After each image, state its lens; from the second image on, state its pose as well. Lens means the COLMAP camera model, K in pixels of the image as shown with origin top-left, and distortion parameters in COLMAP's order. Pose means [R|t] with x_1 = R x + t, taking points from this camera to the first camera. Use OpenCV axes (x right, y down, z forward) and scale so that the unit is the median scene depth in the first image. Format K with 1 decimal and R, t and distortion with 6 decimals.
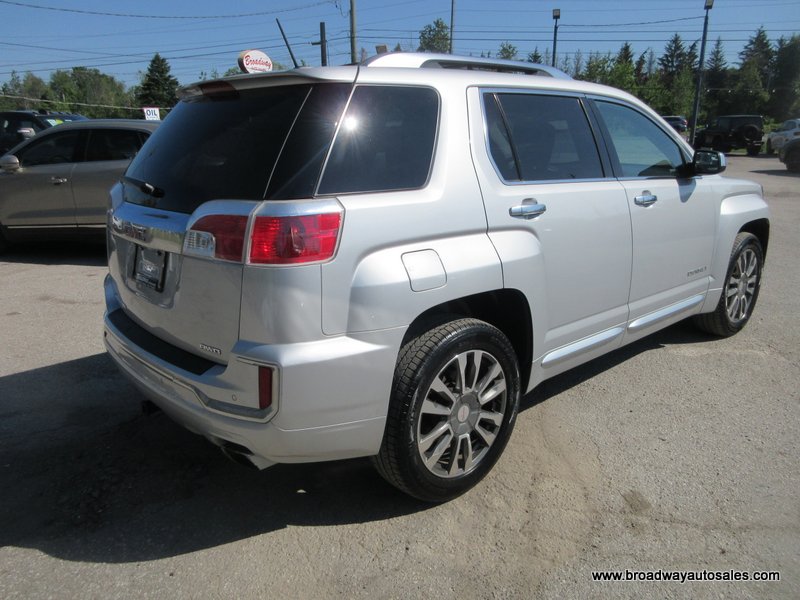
lens RADIAL K [[601.1, 0, 400.6], [0, 601.1, 299.2], [0, 0, 1]] dist [0.020754, -0.016819]
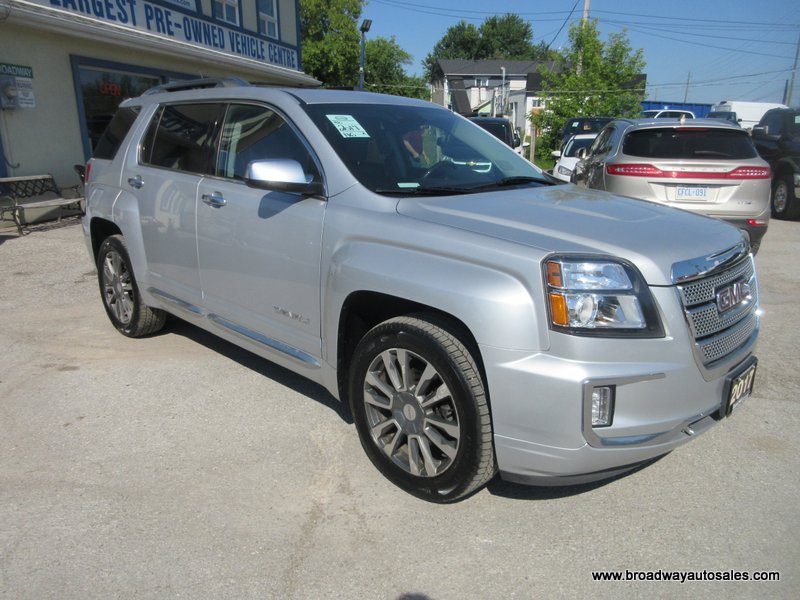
lens RADIAL K [[601.1, 0, 398.3], [0, 601.1, 300.1], [0, 0, 1]] dist [0.020754, -0.016819]
pose [[0.066657, 0.279839, -0.957730, 0.124633], [-0.270838, 0.928901, 0.252565, -0.030019], [0.960314, 0.242554, 0.137709, 0.102670]]
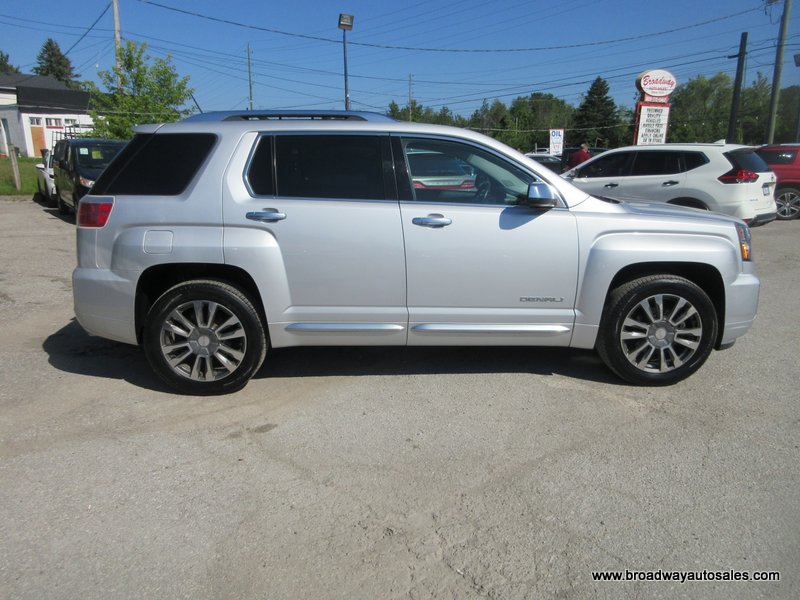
lens RADIAL K [[601.1, 0, 401.4], [0, 601.1, 299.1], [0, 0, 1]] dist [0.020754, -0.016819]
pose [[0.772386, 0.161235, -0.614348, 0.094420], [-0.178946, 0.983302, 0.033089, -0.003915], [0.609425, 0.084378, 0.788341, 0.004779]]
